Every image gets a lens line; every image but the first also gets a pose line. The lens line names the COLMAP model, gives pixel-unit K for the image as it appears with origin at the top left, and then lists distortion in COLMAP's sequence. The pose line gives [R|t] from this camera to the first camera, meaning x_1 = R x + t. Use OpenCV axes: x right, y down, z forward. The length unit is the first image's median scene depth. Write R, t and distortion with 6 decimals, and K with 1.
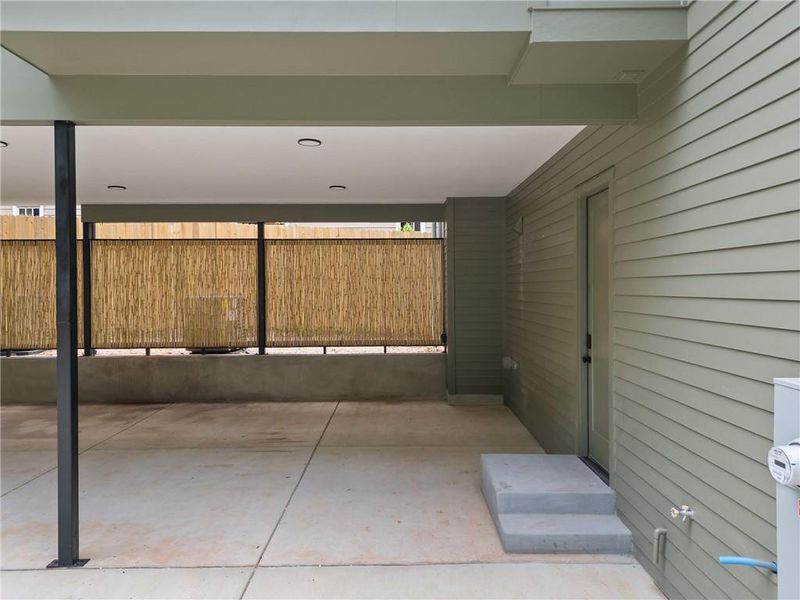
lens RADIAL K [[558.6, 0, 400.0], [0, 558.6, 300.0], [0, 0, 1]] dist [0.050531, -0.002509]
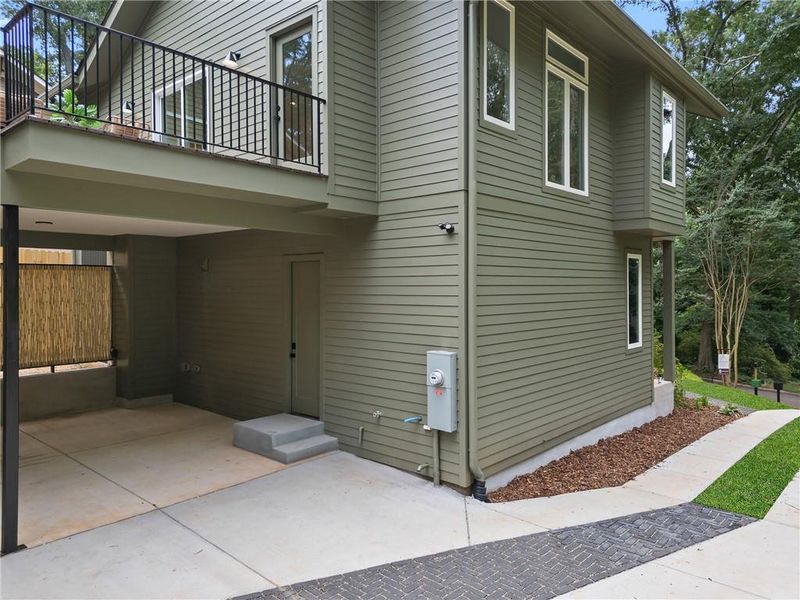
lens RADIAL K [[558.6, 0, 400.0], [0, 558.6, 300.0], [0, 0, 1]] dist [0.050531, -0.002509]
pose [[0.662588, -0.013855, 0.748856, -0.729348], [0.016012, 0.999862, 0.004332, -0.066570], [-0.748813, 0.009120, 0.662719, -0.381540]]
